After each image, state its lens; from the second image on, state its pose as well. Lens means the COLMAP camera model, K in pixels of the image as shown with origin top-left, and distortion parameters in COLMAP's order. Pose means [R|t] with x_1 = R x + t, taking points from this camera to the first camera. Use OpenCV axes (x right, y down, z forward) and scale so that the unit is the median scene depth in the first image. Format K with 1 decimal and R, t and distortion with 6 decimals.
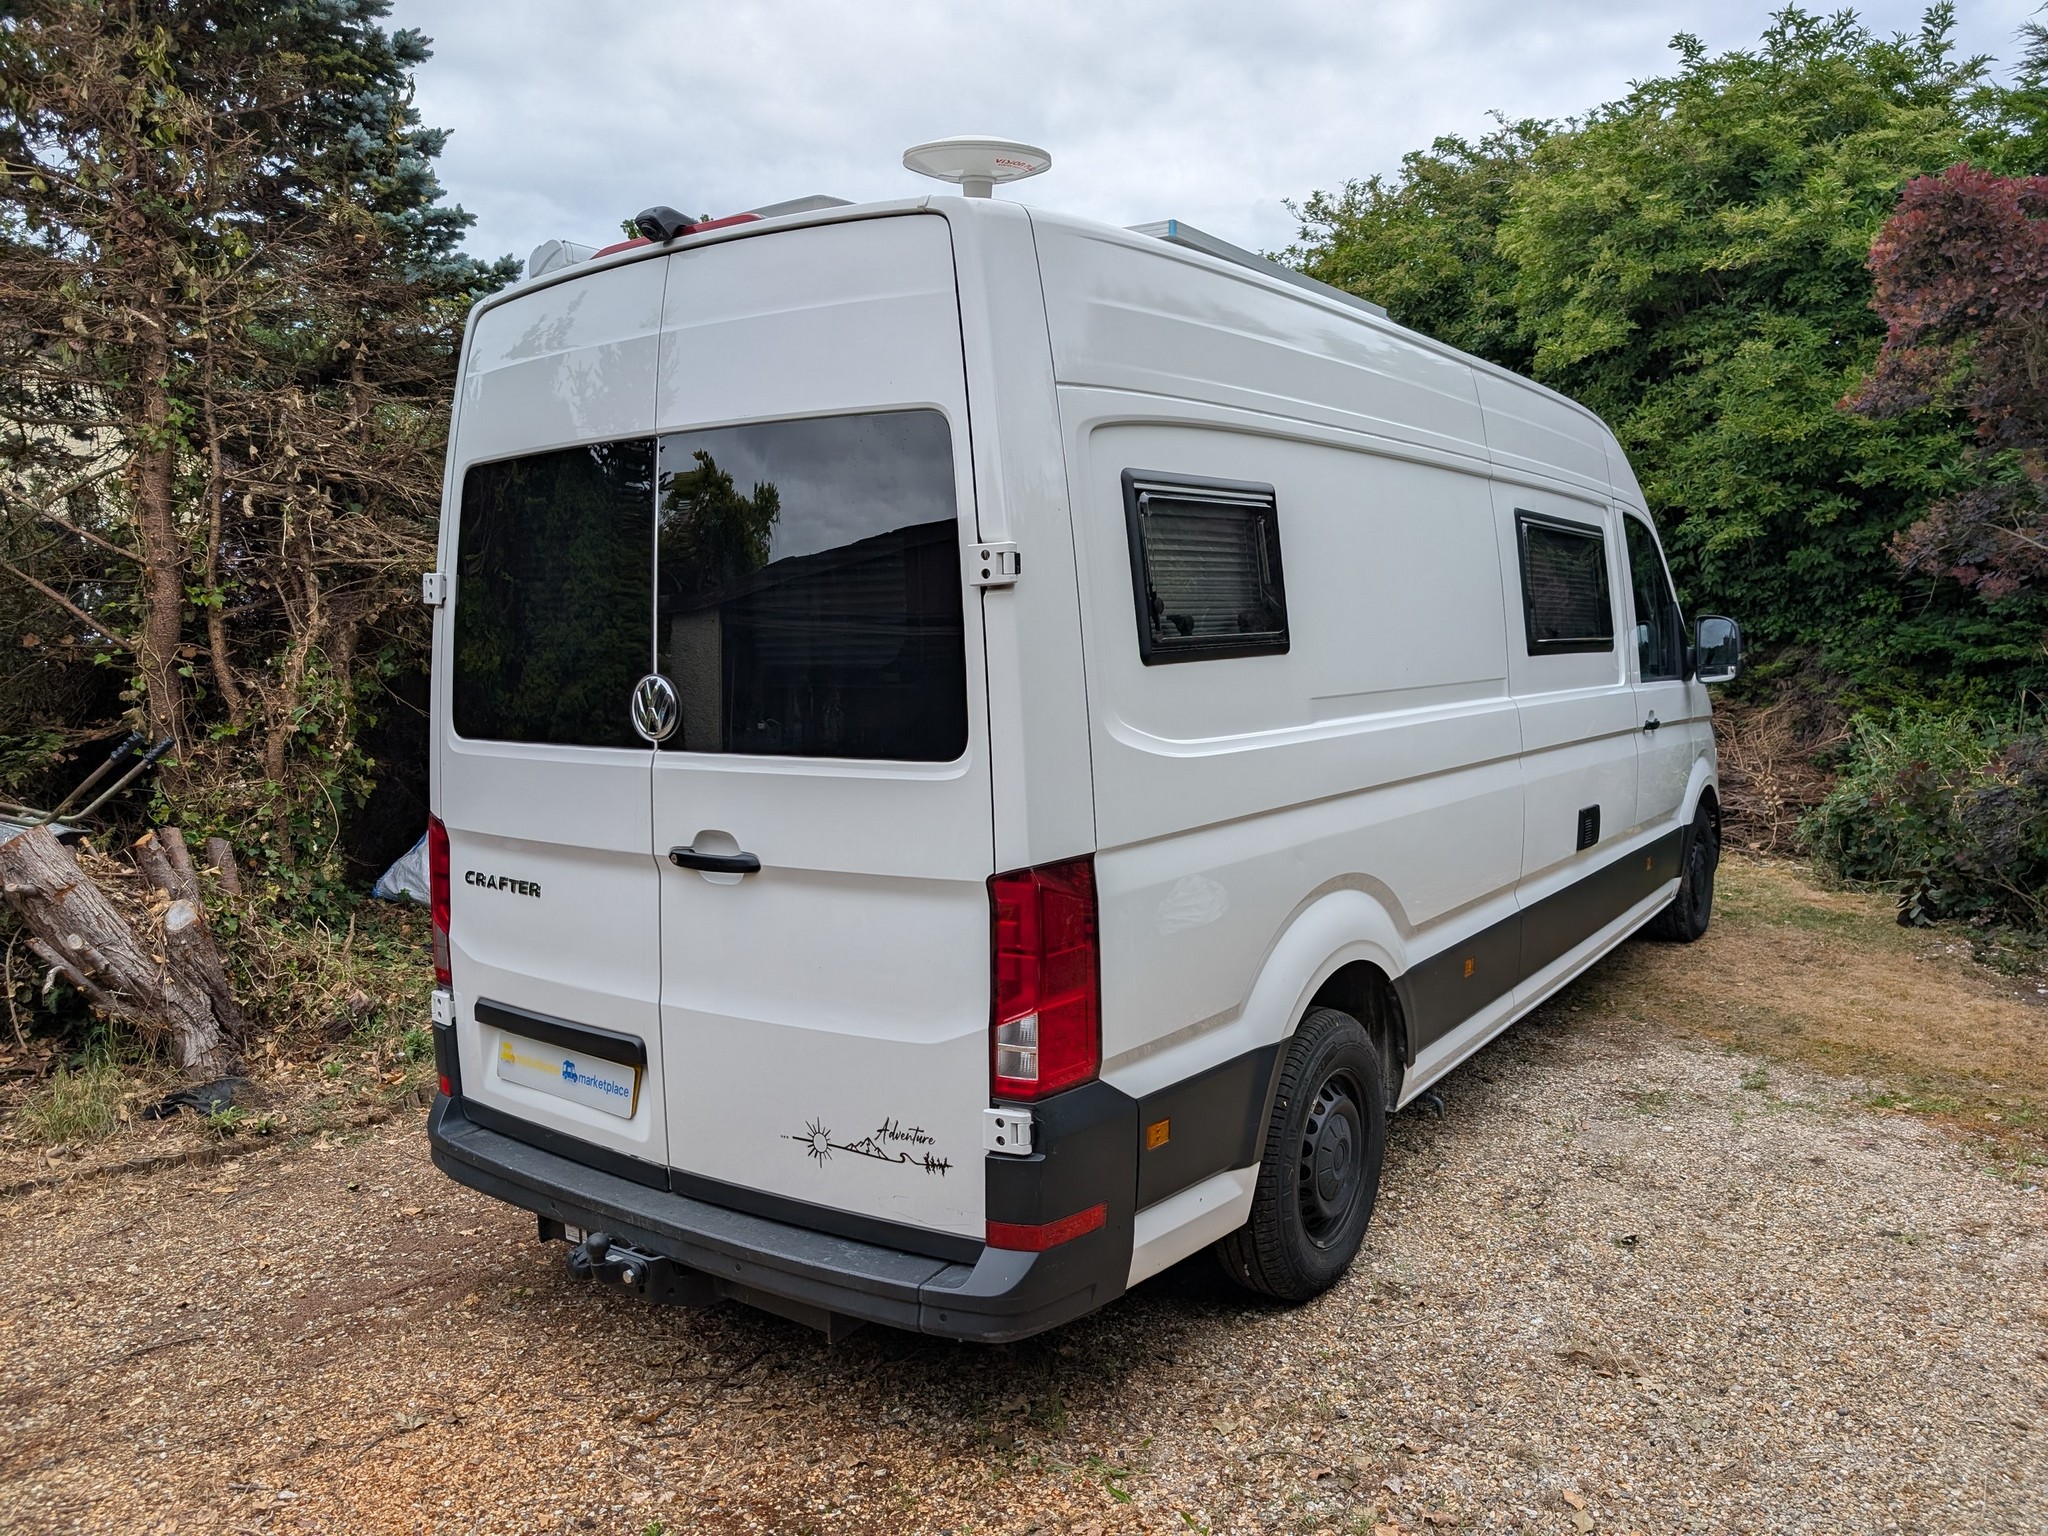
lens RADIAL K [[1419.0, 0, 1024.0], [0, 1419.0, 768.0], [0, 0, 1]] dist [0.026532, -0.041903]
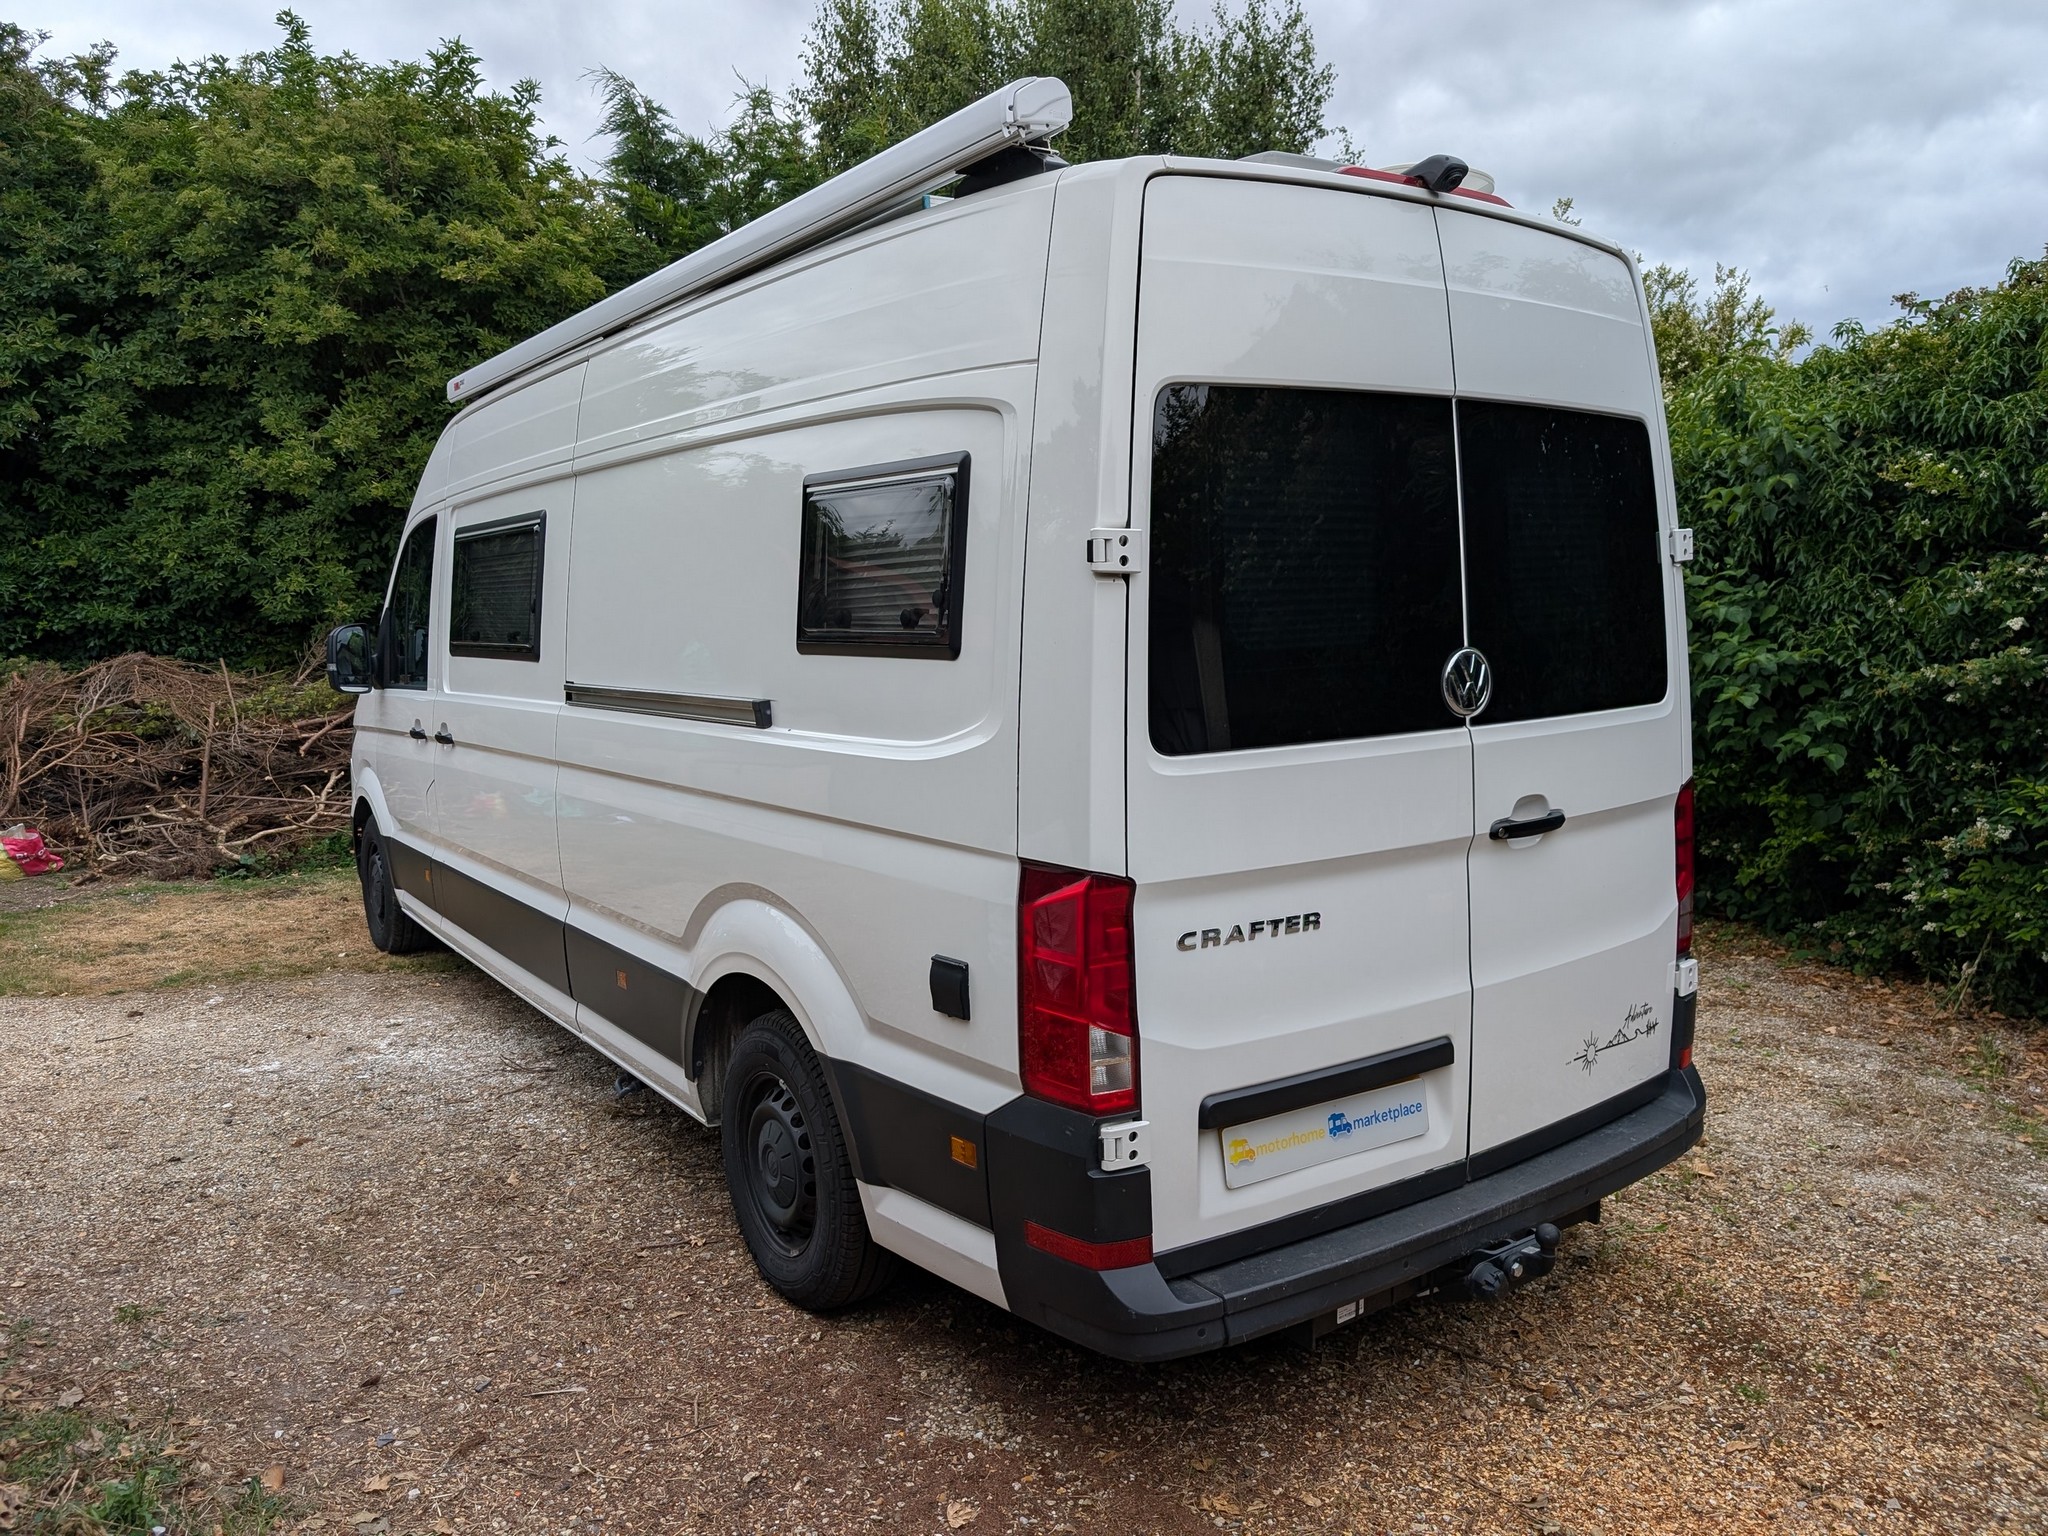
lens RADIAL K [[1439.1, 0, 1024.0], [0, 1439.1, 768.0], [0, 0, 1]] dist [0.006267, -0.040399]
pose [[0.363235, -0.099296, 0.926391, -1.252970], [0.105932, 0.992258, 0.064820, -0.078291], [-0.925656, 0.074589, 0.370941, 0.908339]]
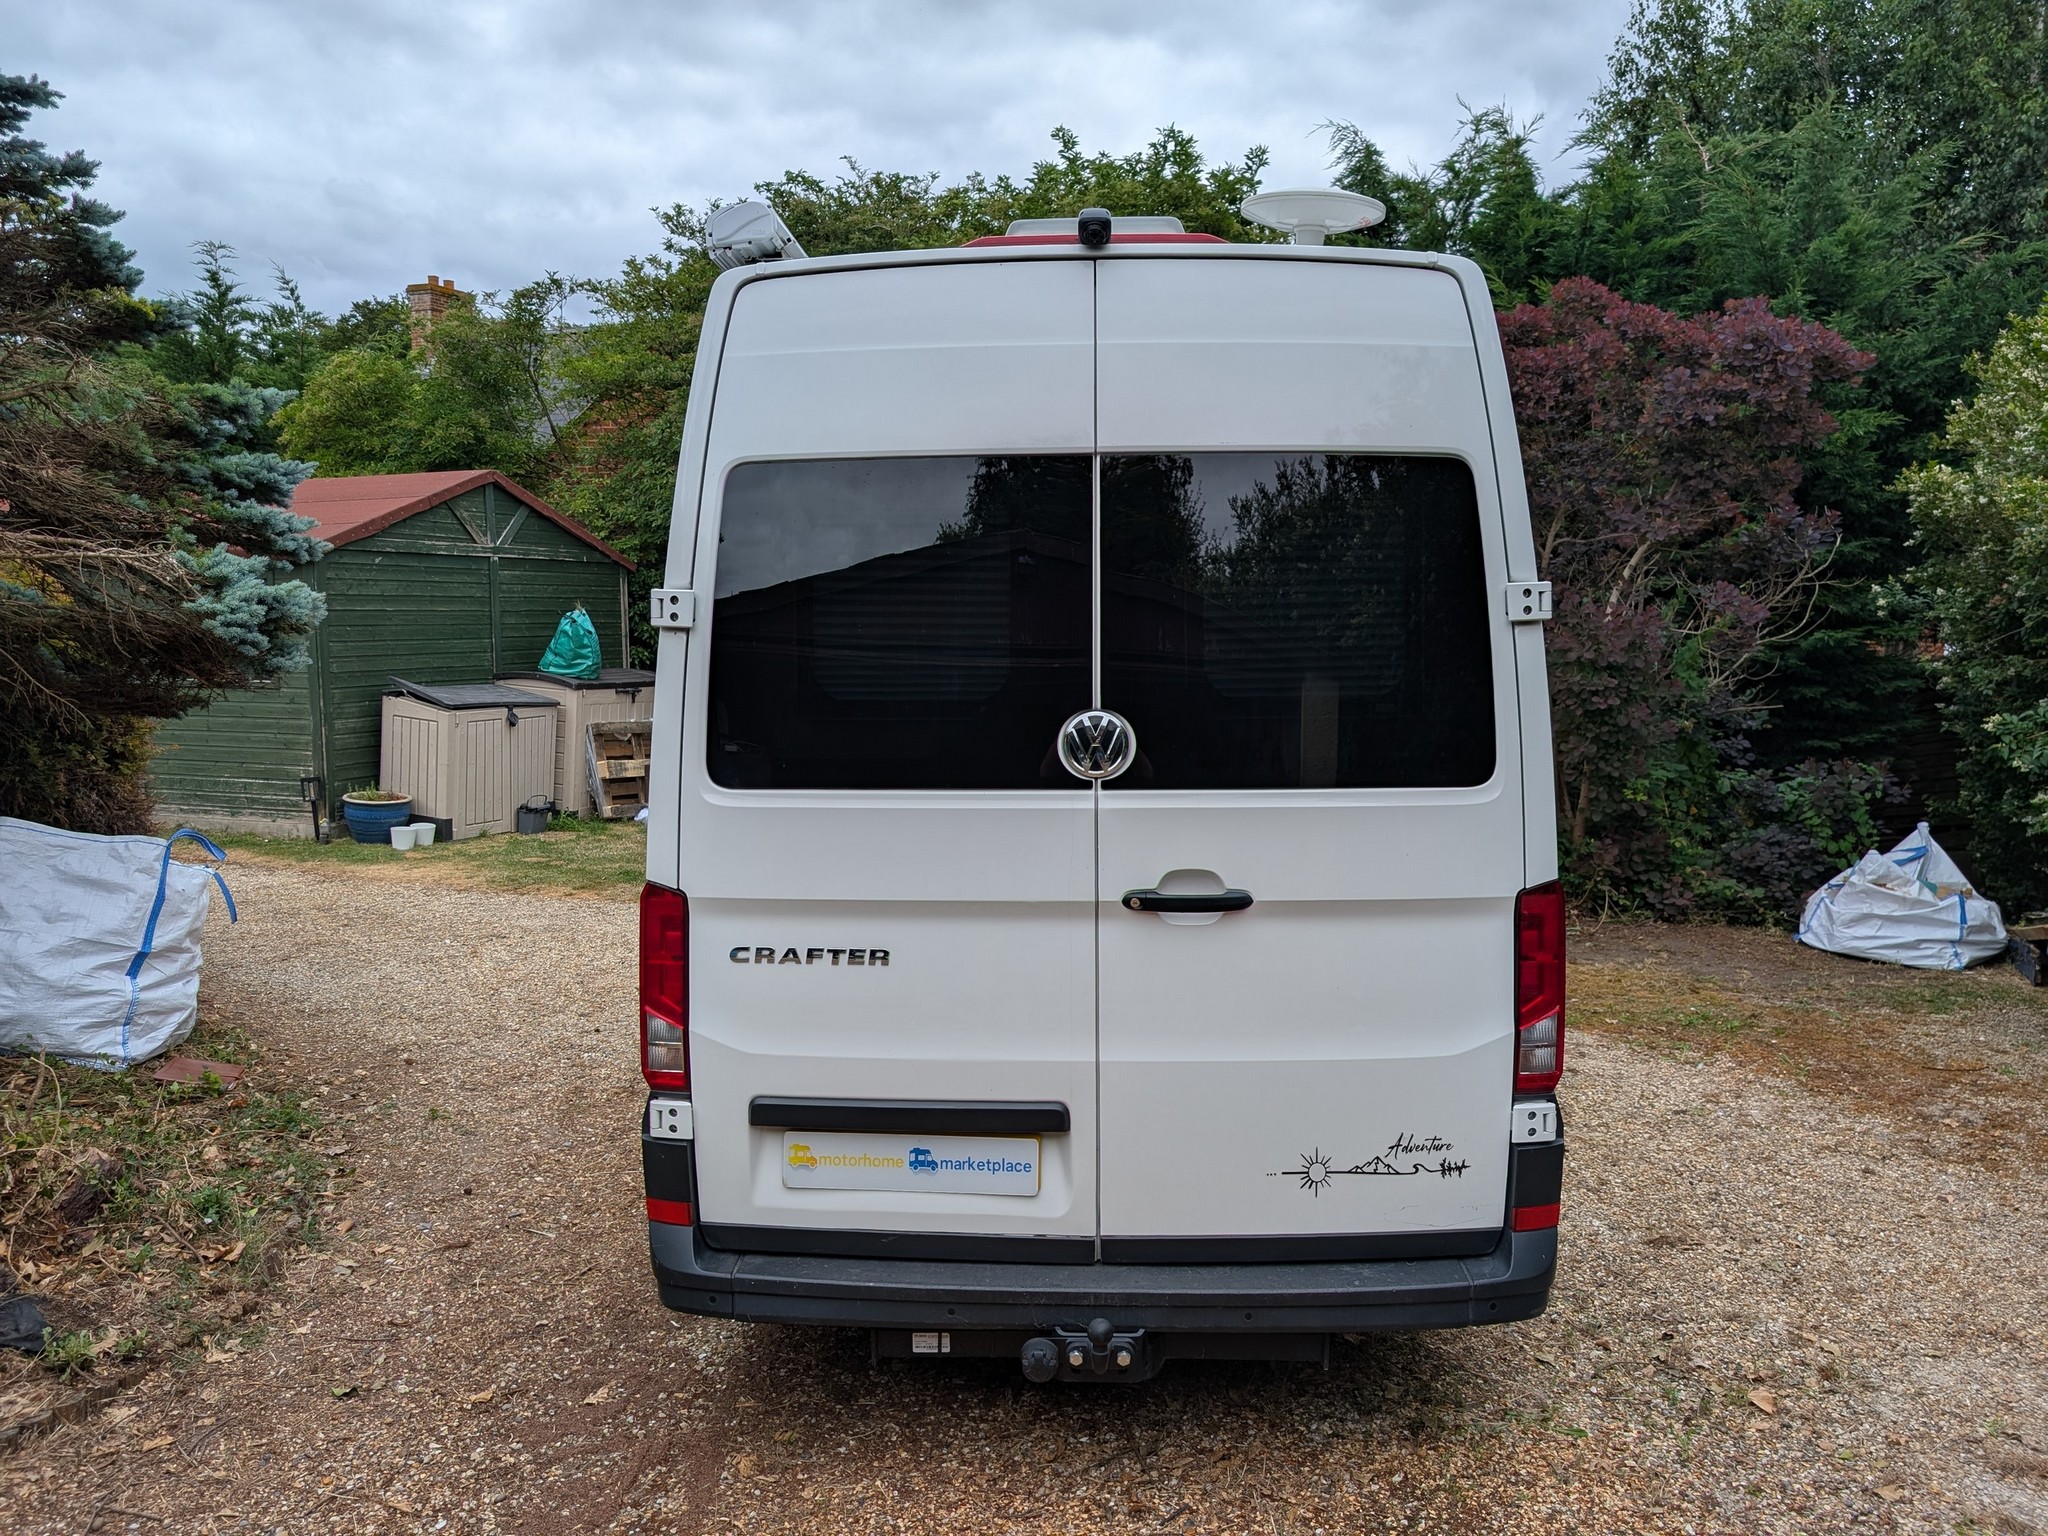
lens RADIAL K [[1419.0, 0, 1024.0], [0, 1419.0, 768.0], [0, 0, 1]] dist [0.026532, -0.041903]
pose [[0.849507, -0.038697, 0.526156, -0.776231], [0.043775, 0.999038, 0.002799, -0.030294], [-0.525758, 0.020654, 0.850384, 0.233745]]
